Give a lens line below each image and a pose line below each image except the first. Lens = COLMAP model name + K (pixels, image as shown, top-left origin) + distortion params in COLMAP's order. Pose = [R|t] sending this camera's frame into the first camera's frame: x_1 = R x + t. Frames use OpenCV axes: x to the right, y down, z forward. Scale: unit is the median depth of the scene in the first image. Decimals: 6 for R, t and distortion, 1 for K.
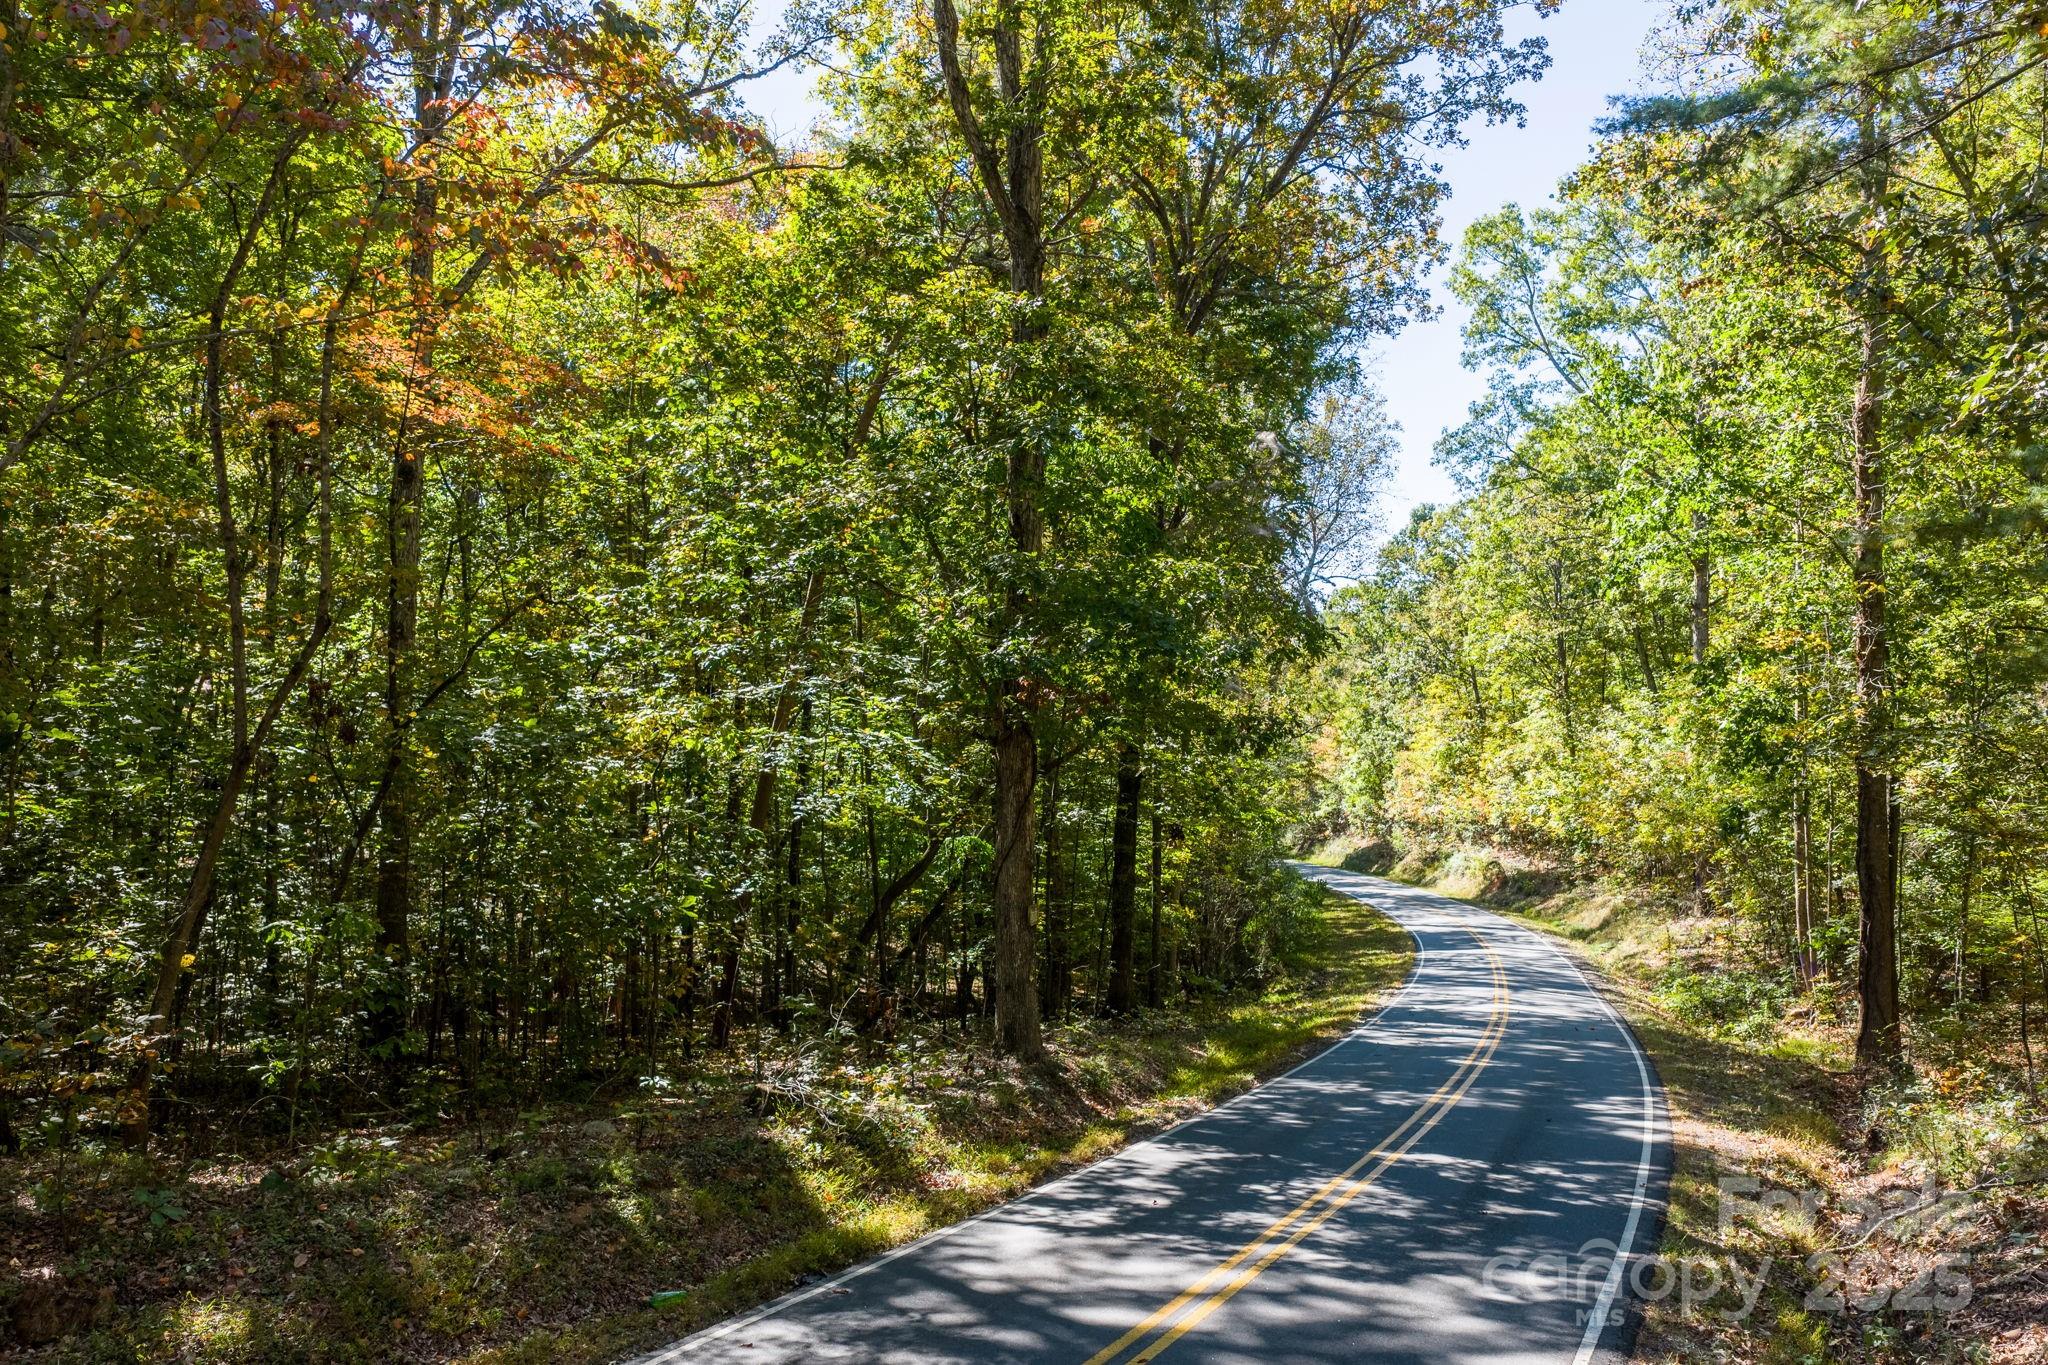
lens RADIAL K [[1690.8, 0, 1024.0], [0, 1690.8, 682.5], [0, 0, 1]] dist [0.082804, -0.173612]
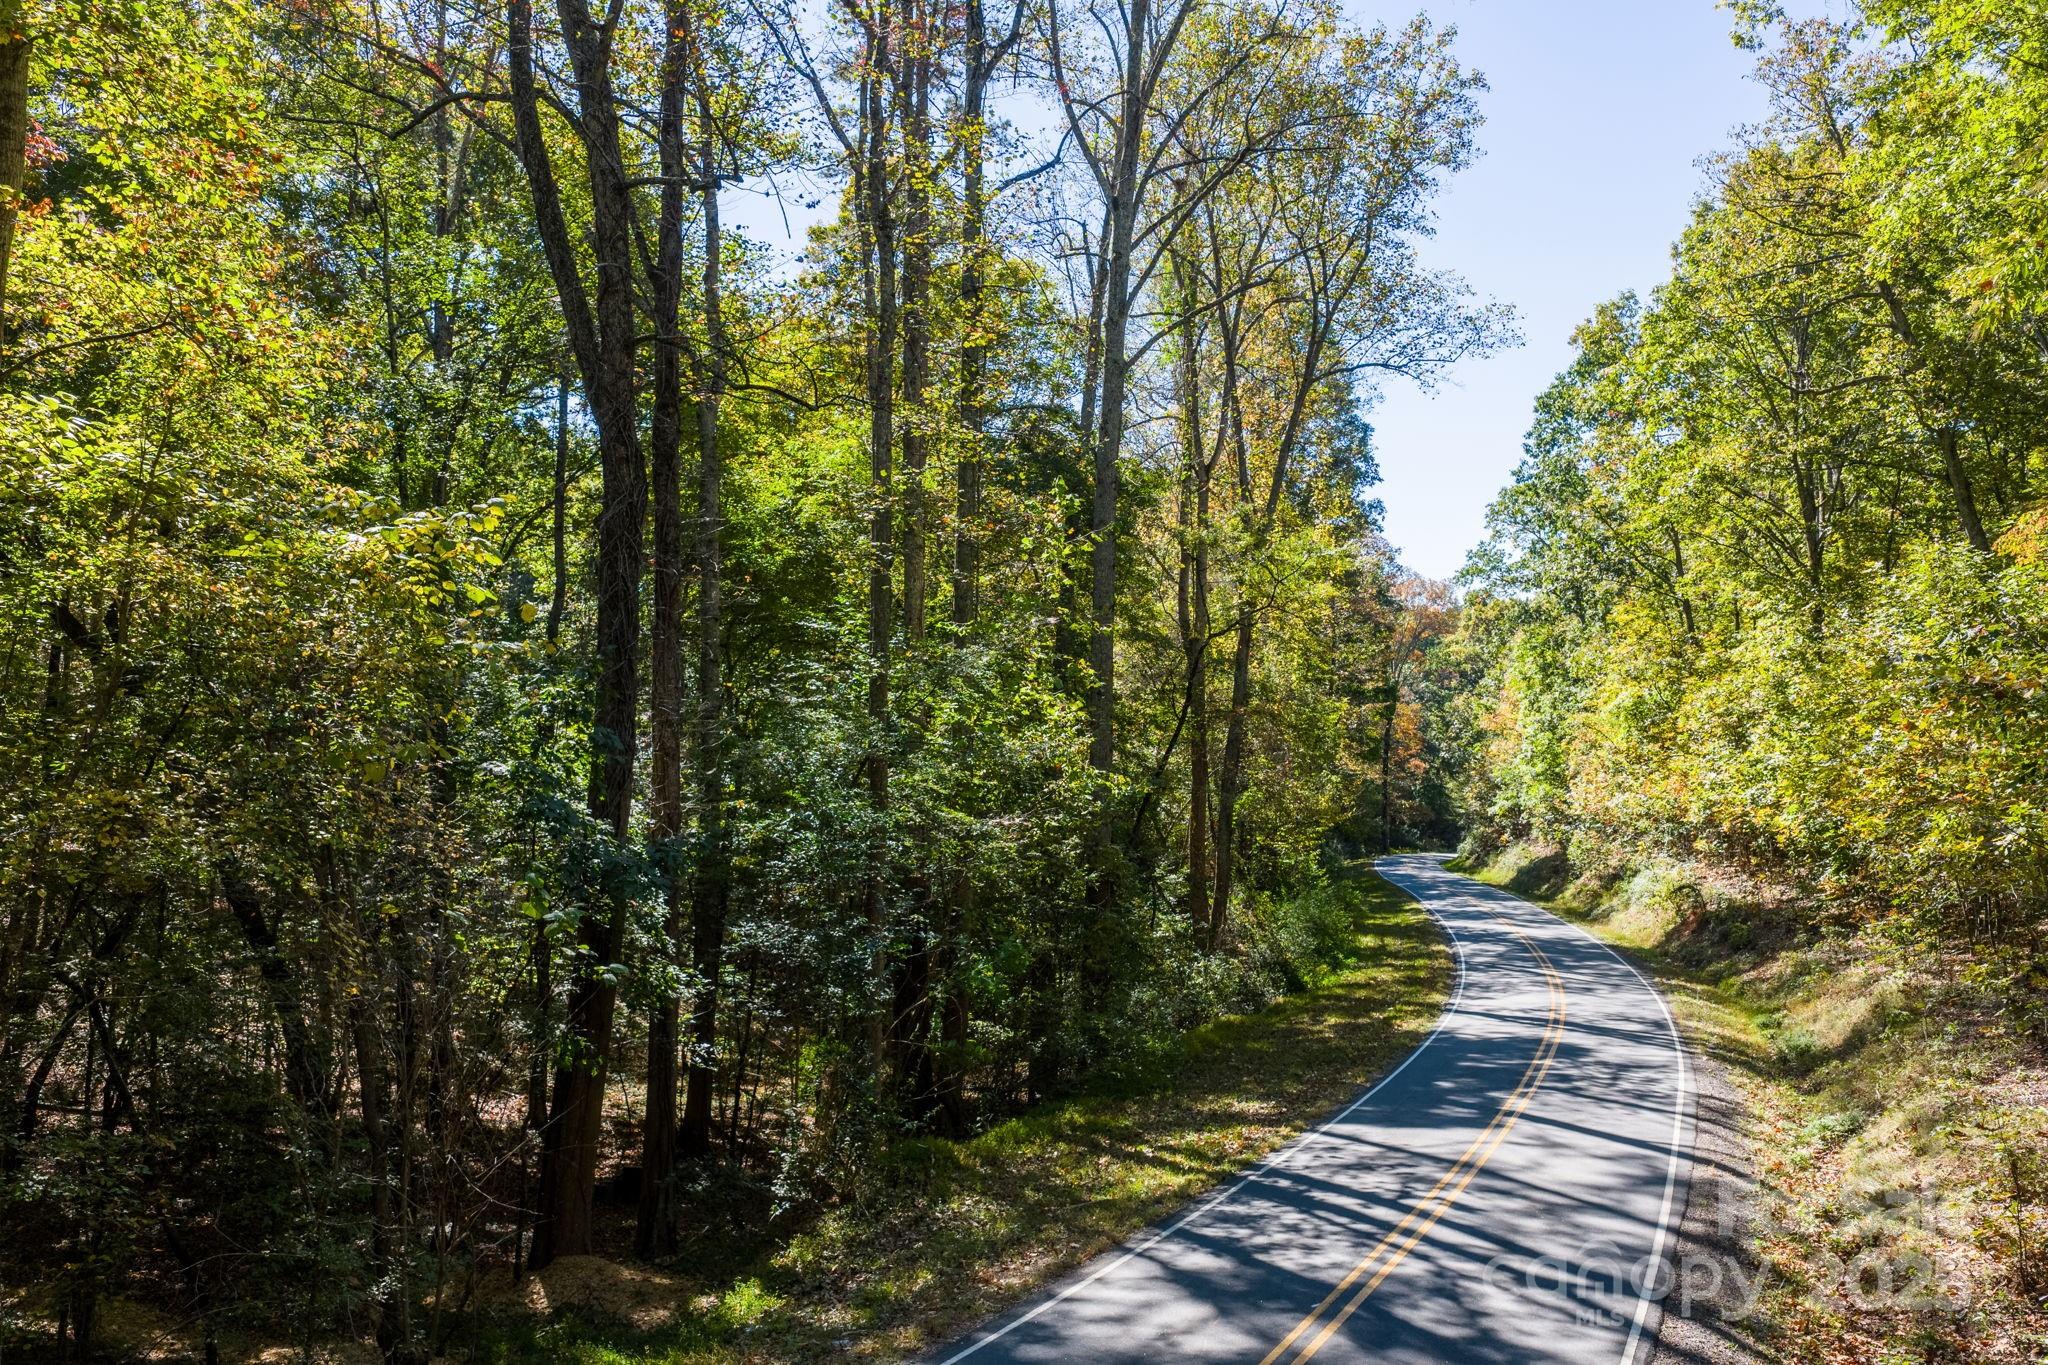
lens RADIAL K [[1690.8, 0, 1024.0], [0, 1690.8, 682.5], [0, 0, 1]] dist [0.082804, -0.173612]
pose [[0.986581, 0.001706, -0.163266, 0.168863], [-0.001934, 0.999997, -0.001236, 0.042860], [0.163263, 0.001535, 0.986581, 0.446869]]
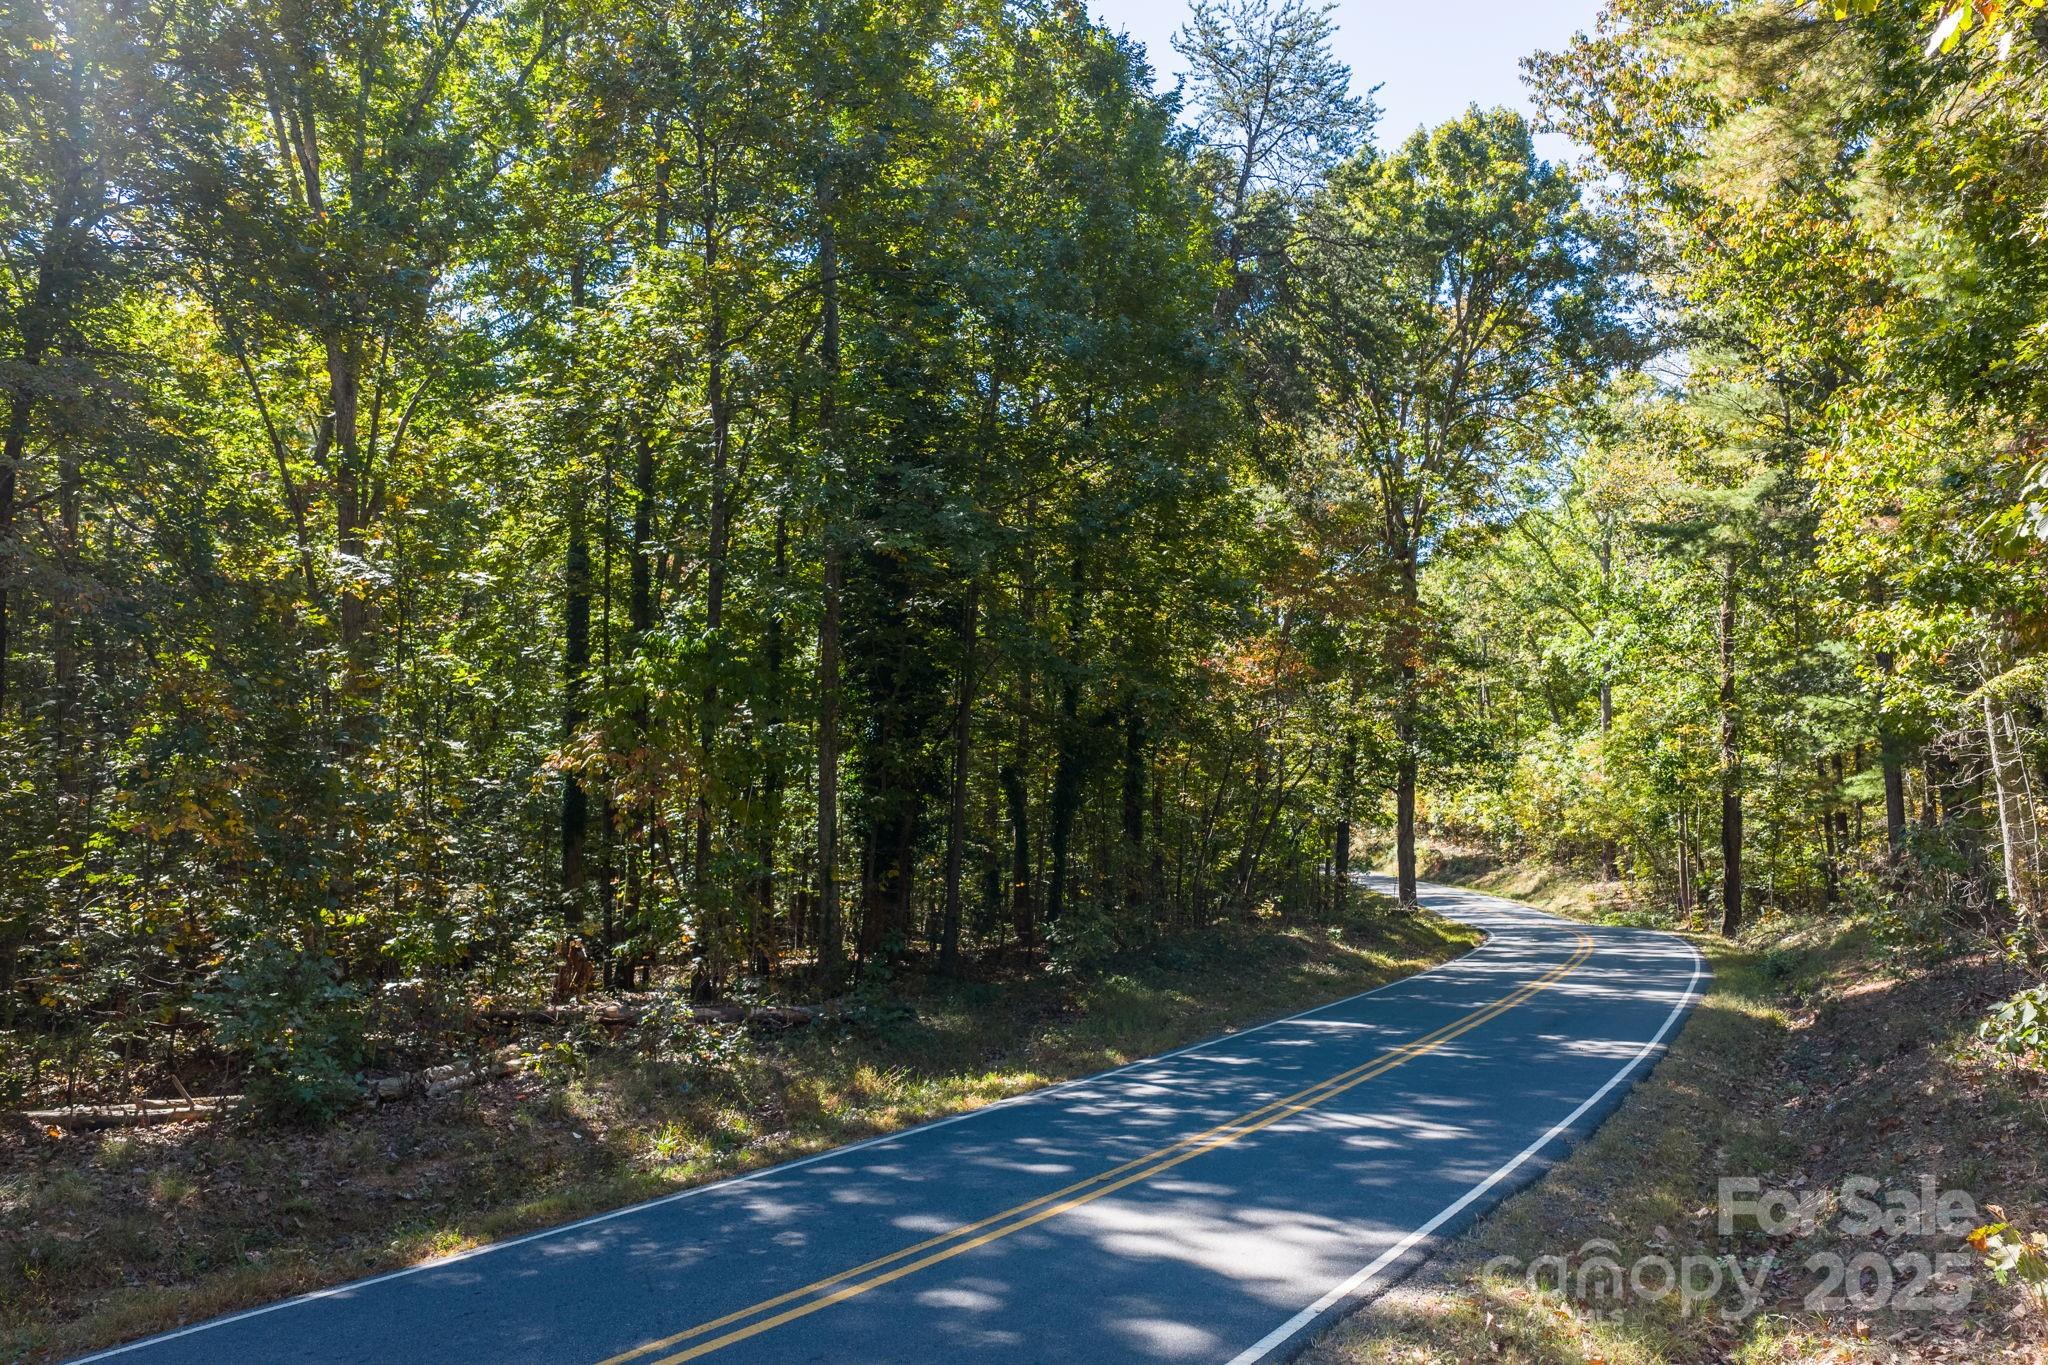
lens RADIAL K [[1690.8, 0, 1024.0], [0, 1690.8, 682.5], [0, 0, 1]] dist [0.082804, -0.173612]
pose [[0.996033, -0.001449, 0.088971, -0.183553], [0.001530, 0.999998, -0.000850, -0.028241], [-0.088970, 0.000983, 0.996034, -0.334748]]
